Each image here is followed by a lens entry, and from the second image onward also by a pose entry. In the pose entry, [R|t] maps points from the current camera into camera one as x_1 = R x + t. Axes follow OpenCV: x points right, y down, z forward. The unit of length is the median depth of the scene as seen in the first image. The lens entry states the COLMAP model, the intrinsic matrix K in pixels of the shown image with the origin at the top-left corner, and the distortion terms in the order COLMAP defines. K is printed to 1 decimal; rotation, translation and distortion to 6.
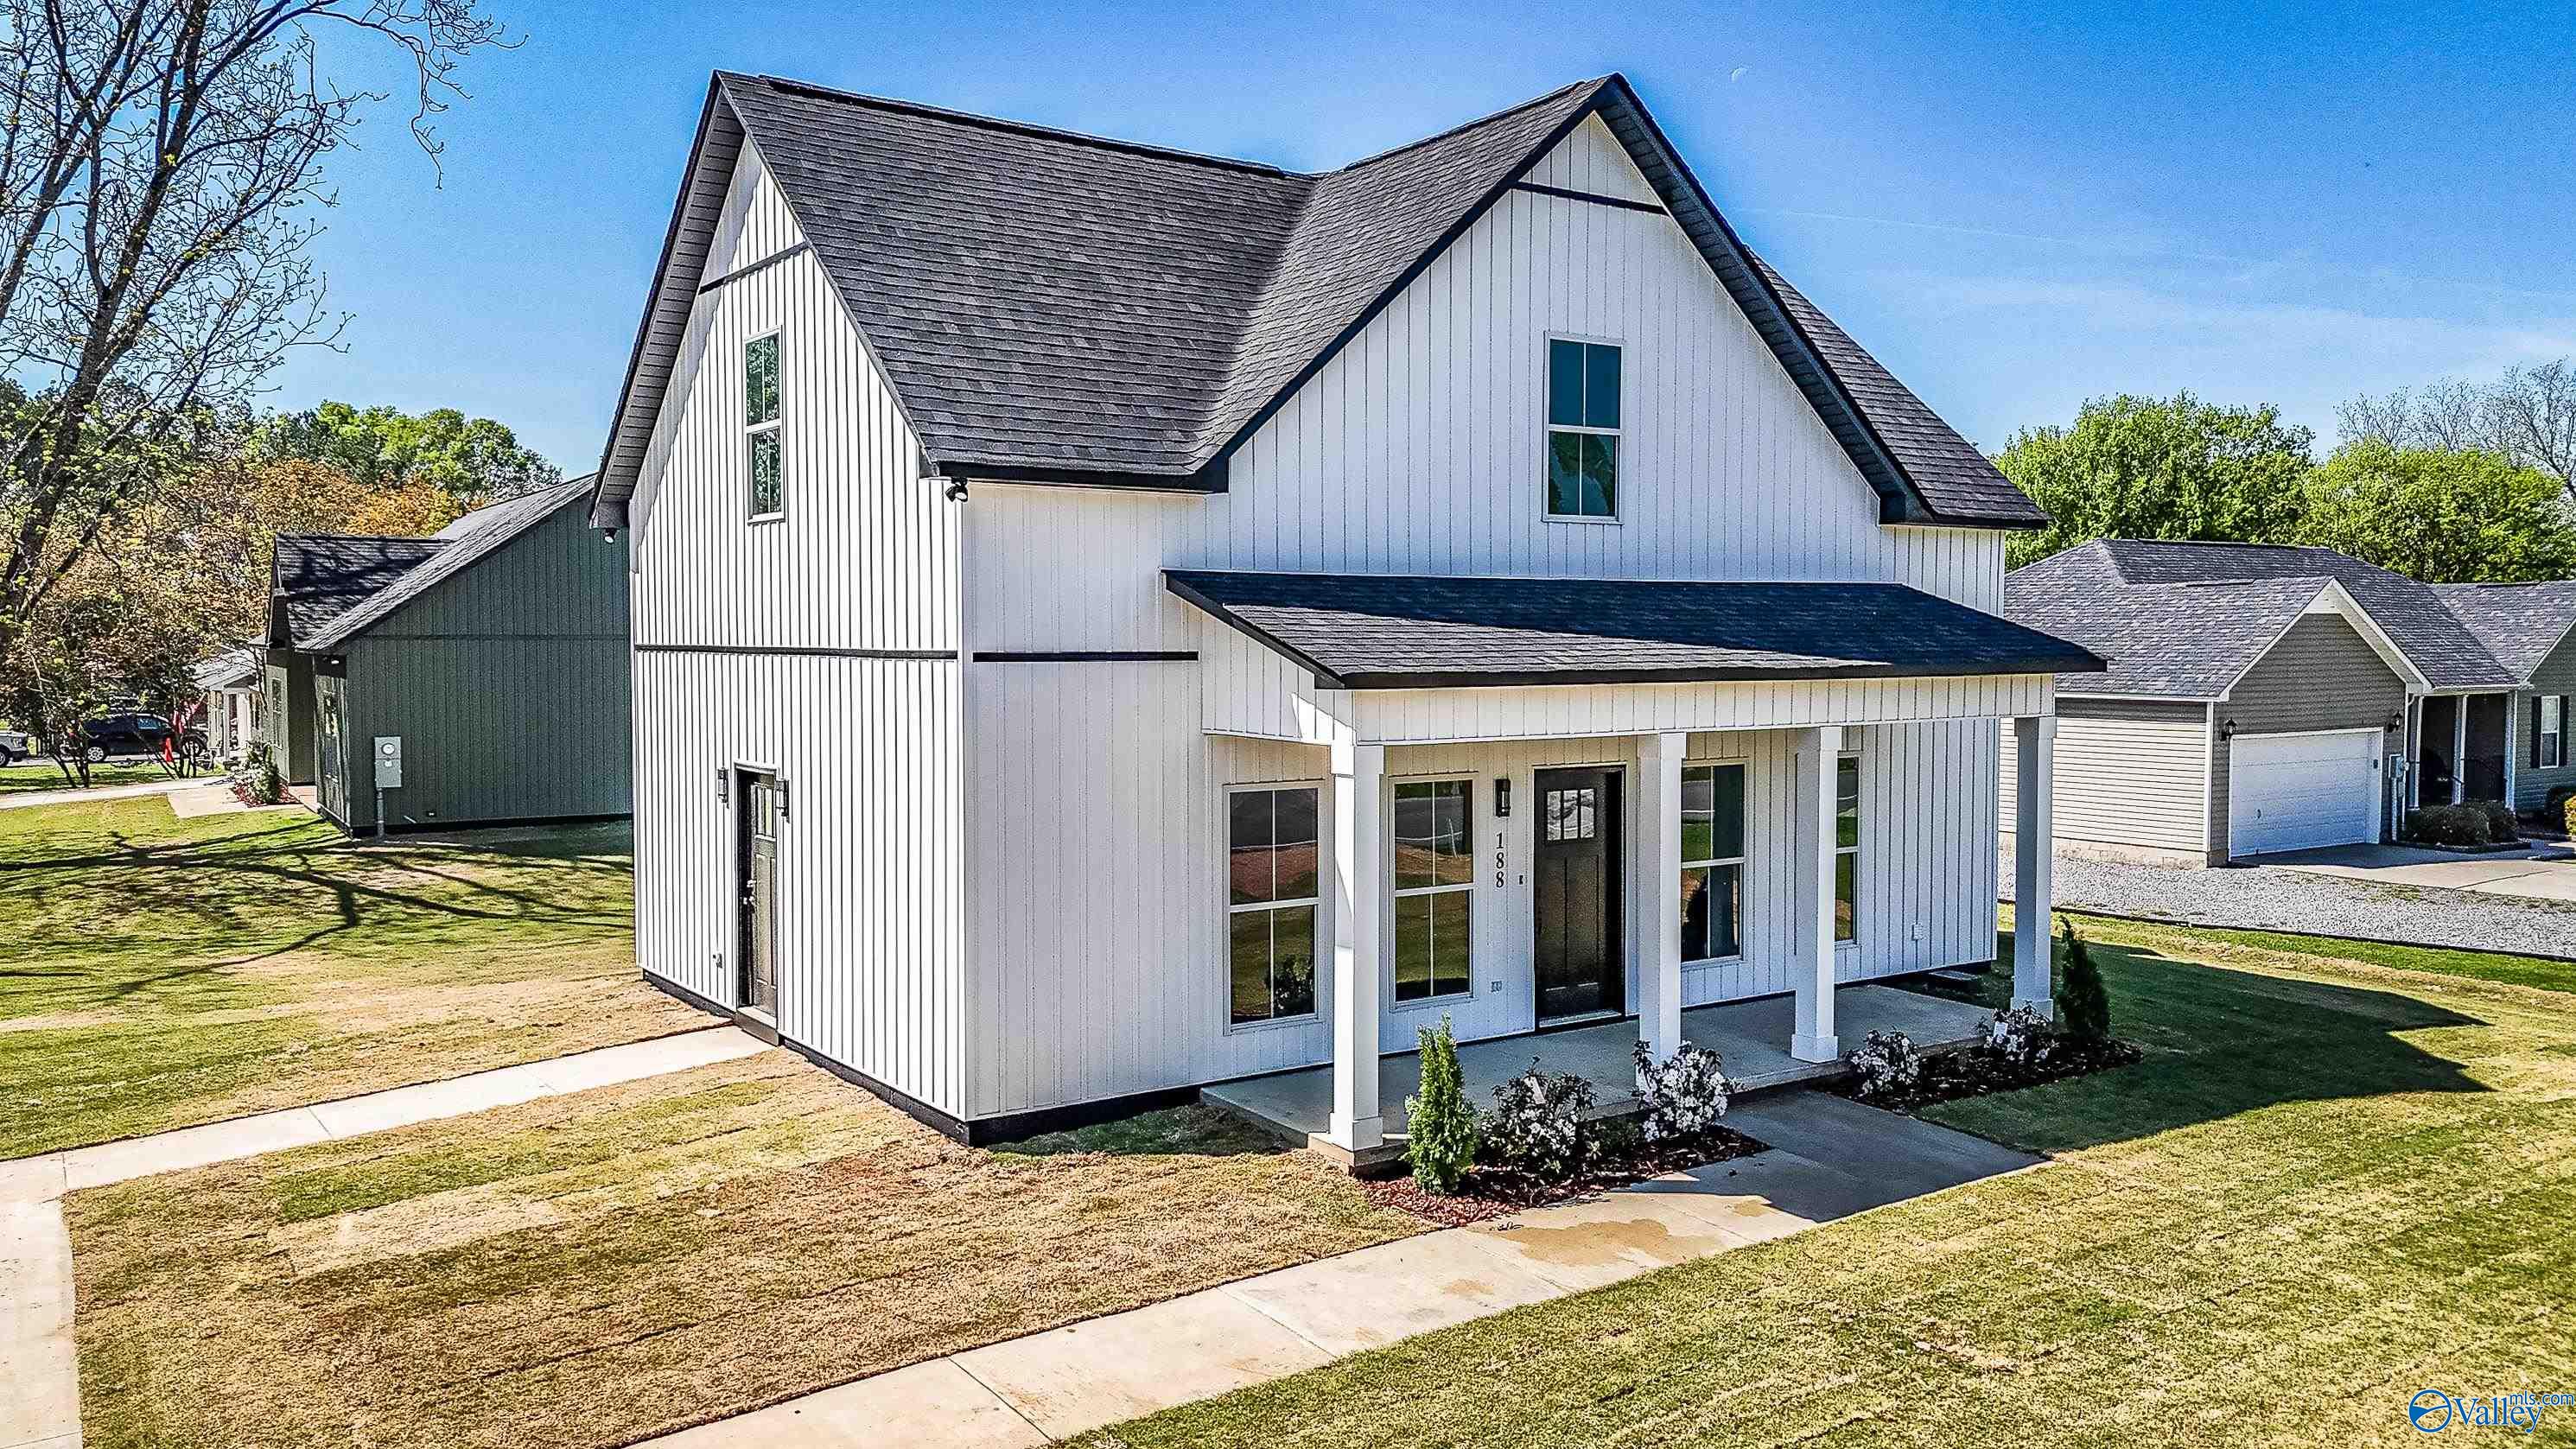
lens RADIAL K [[1926.5, 0, 1288.0], [0, 1926.5, 724.5], [0, 0, 1]] dist [0.035467, 0.001261]
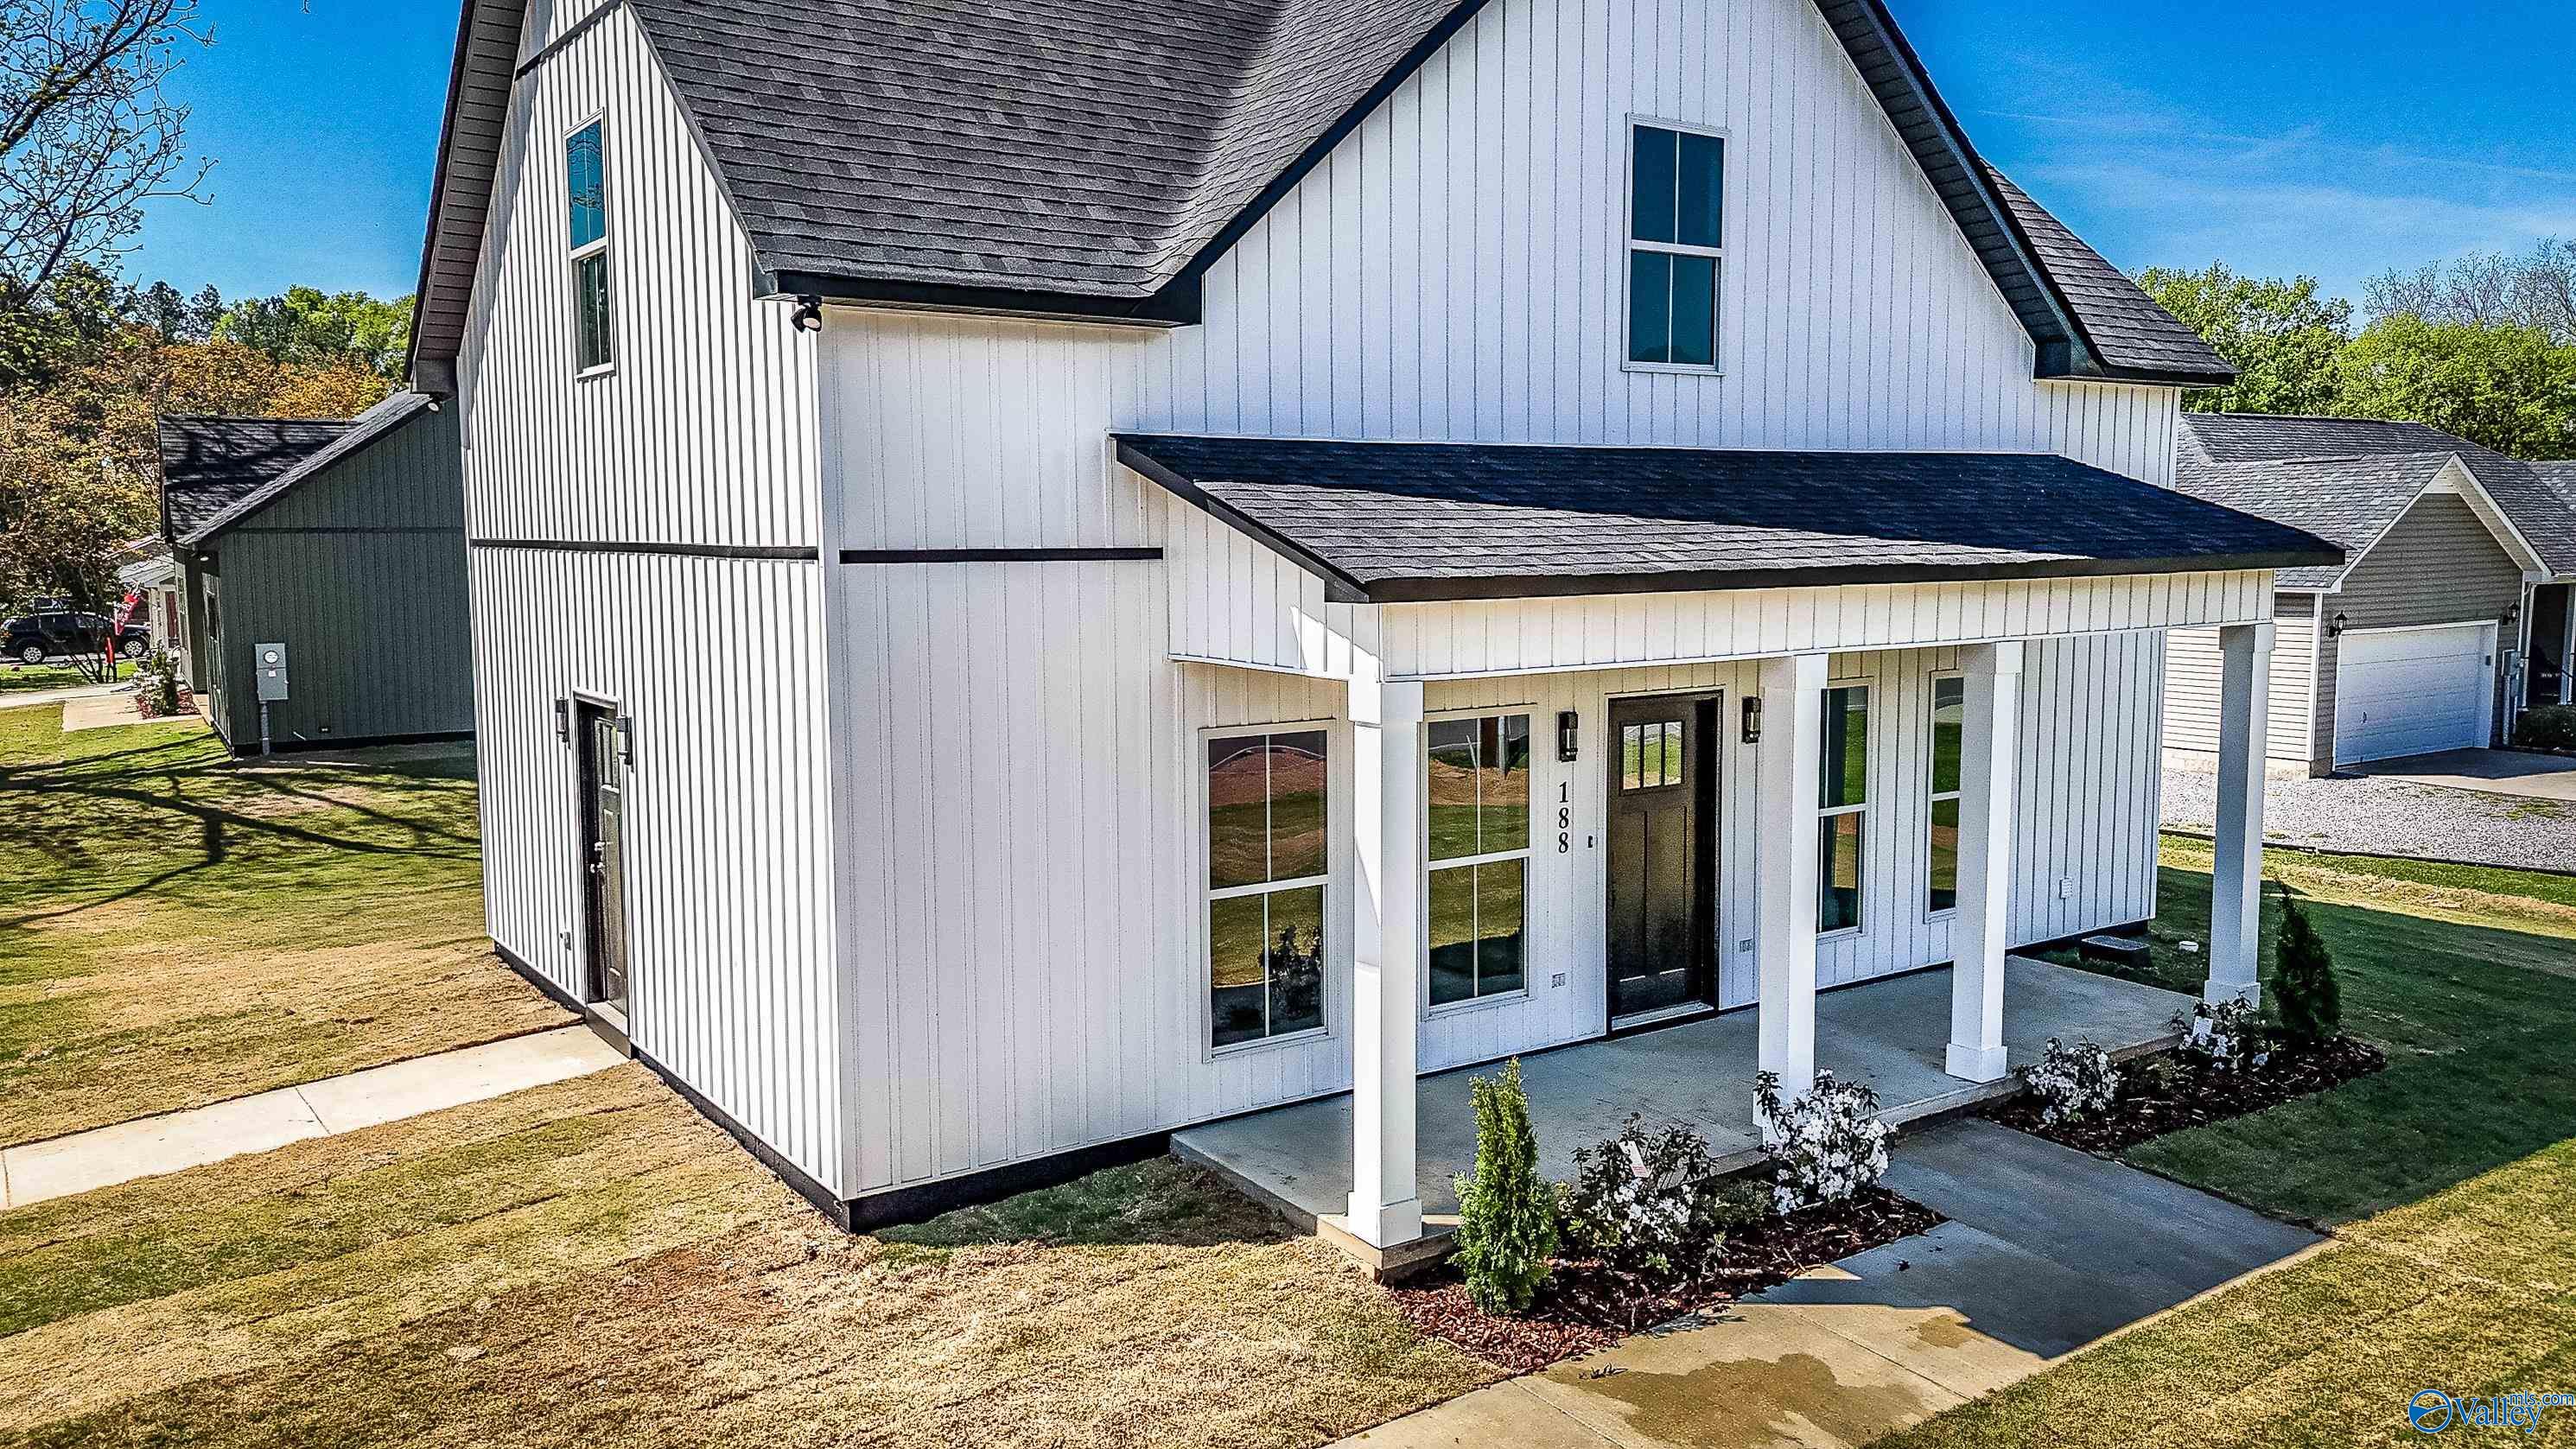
lens RADIAL K [[1908.5, 0, 1288.0], [0, 1908.5, 724.5], [0, 0, 1]] dist [0.033695, -0.007435]
pose [[0.999987, -0.004951, 0.001501, -0.000565], [0.004855, 0.998307, 0.057961, -0.010979], [-0.001786, -0.057953, 0.998318, 0.244151]]
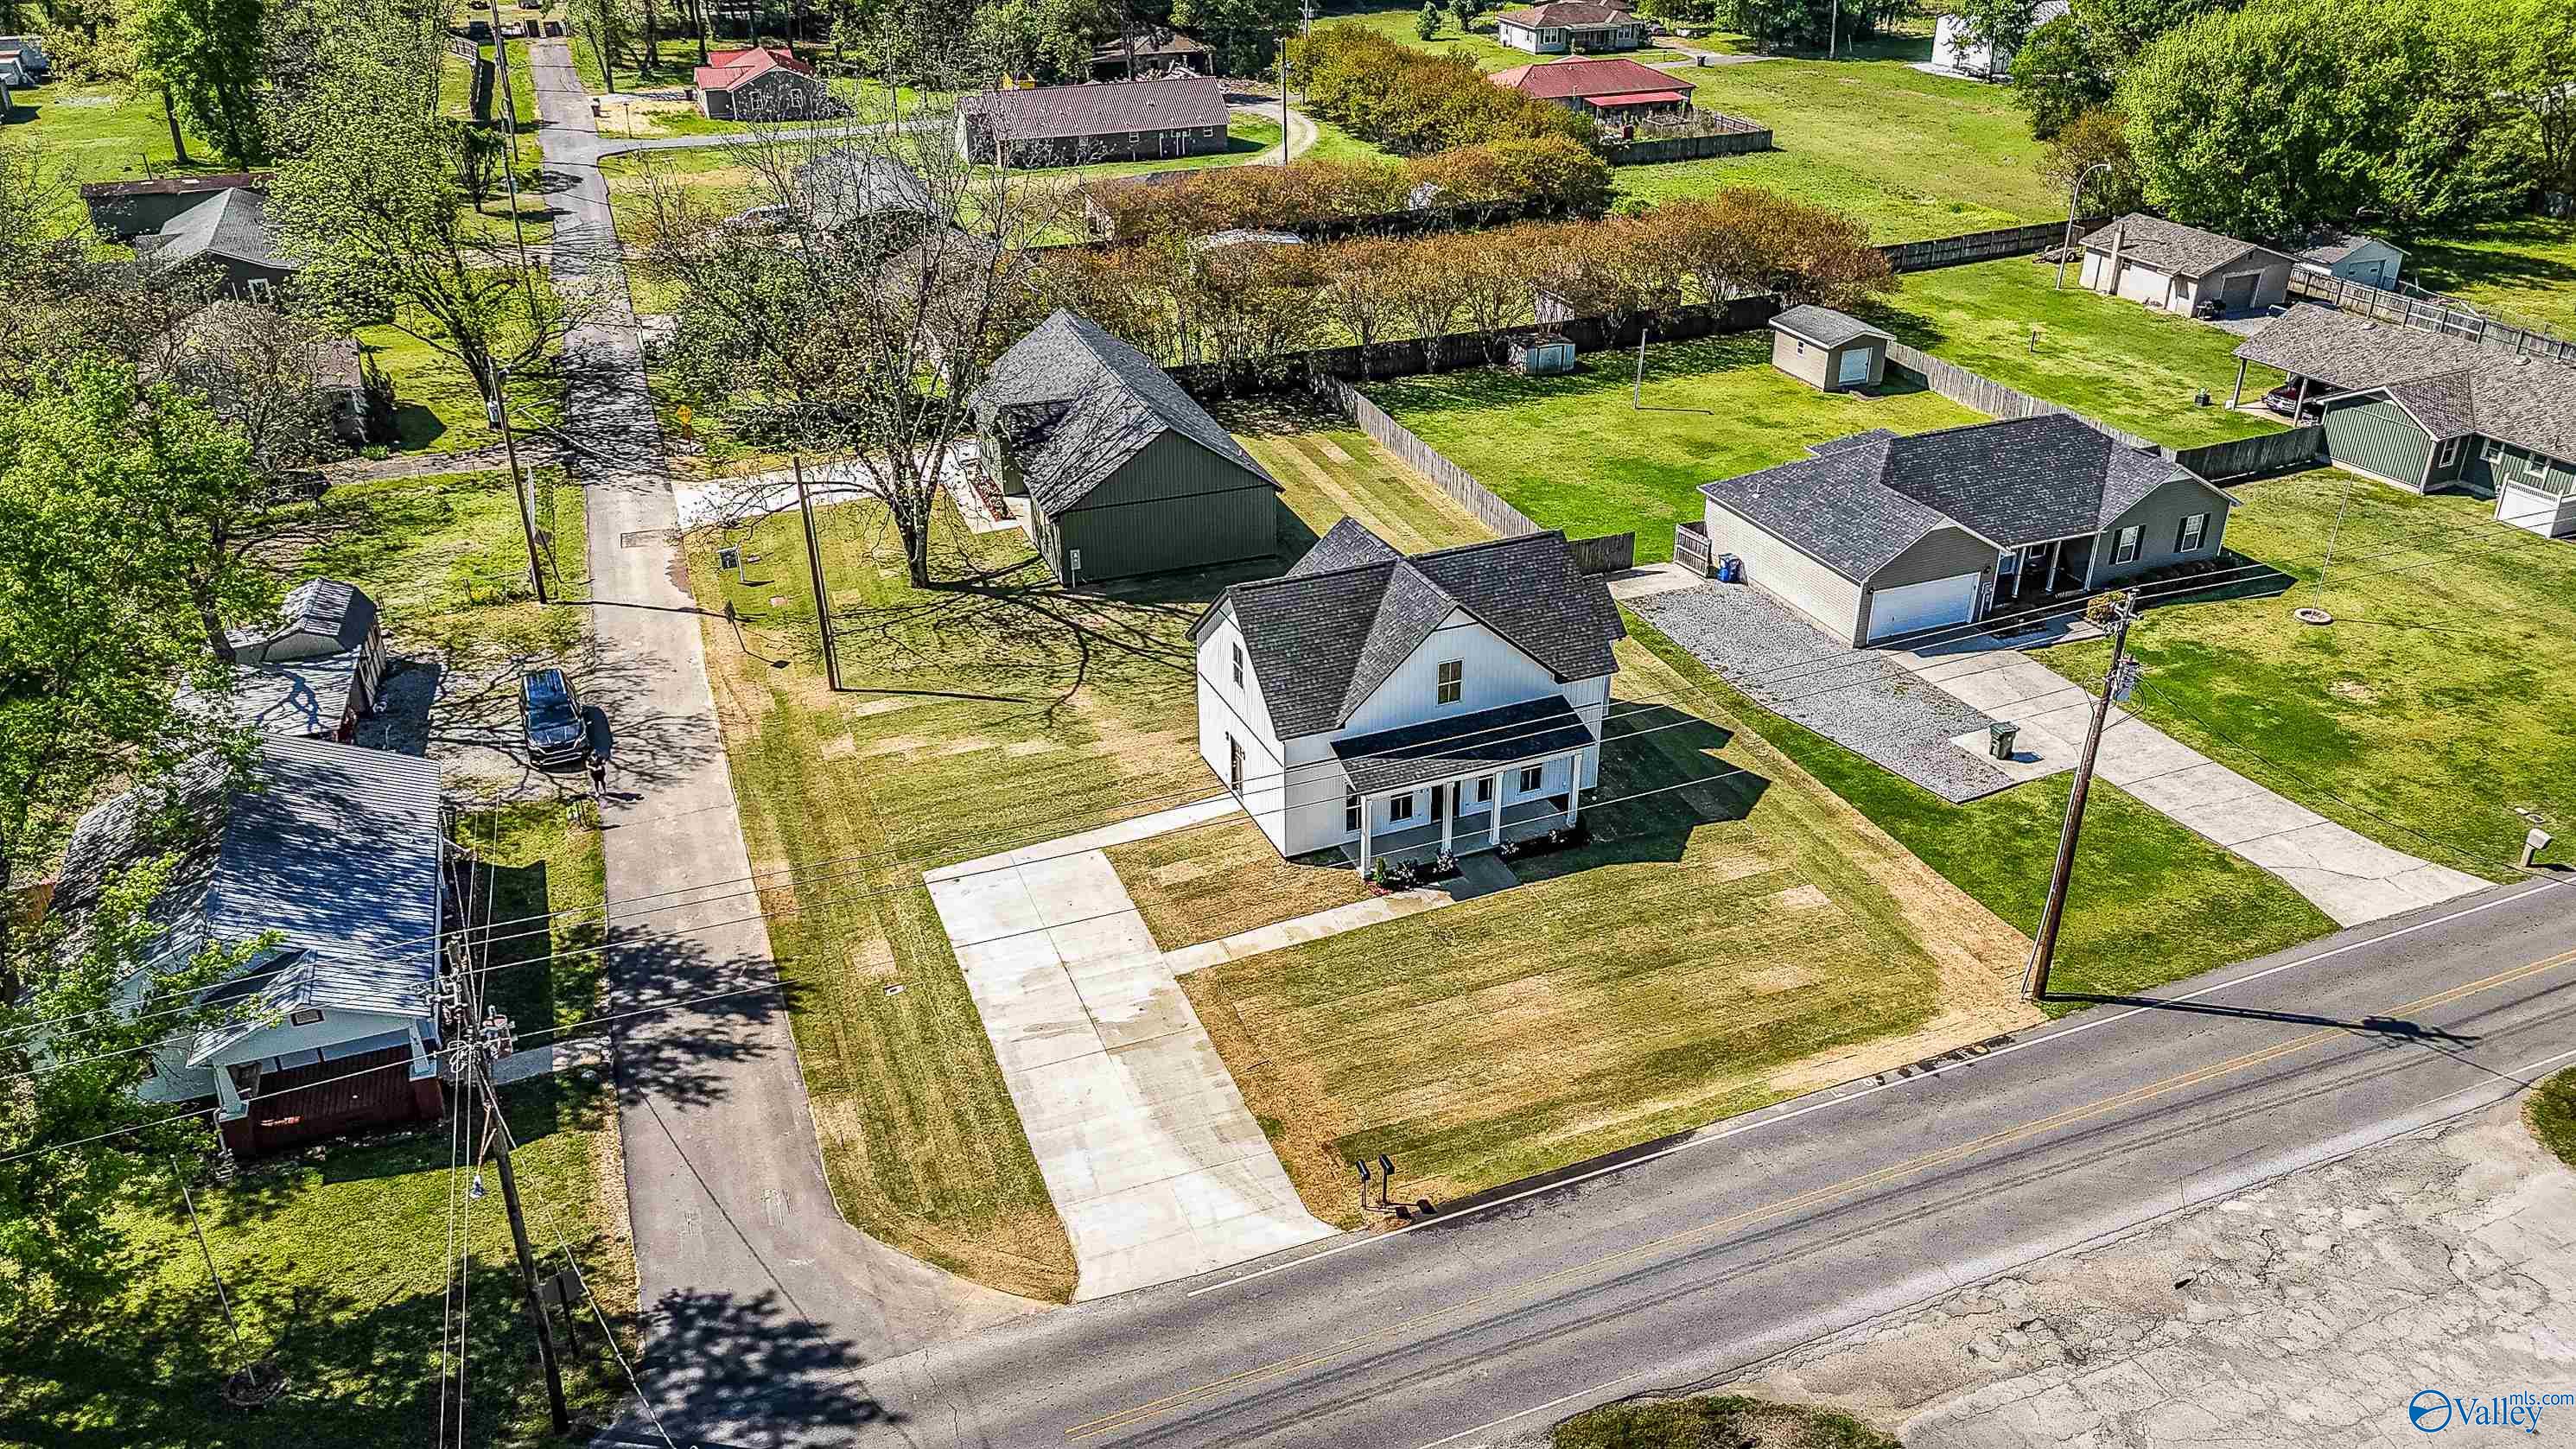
lens RADIAL K [[1908.5, 0, 1288.0], [0, 1908.5, 724.5], [0, 0, 1]] dist [0.033695, -0.007435]
pose [[0.977851, 0.090255, -0.188843, 0.565934], [-0.002167, 0.906567, 0.422057, -1.684074], [0.209291, -0.412299, 0.886683, -2.451261]]
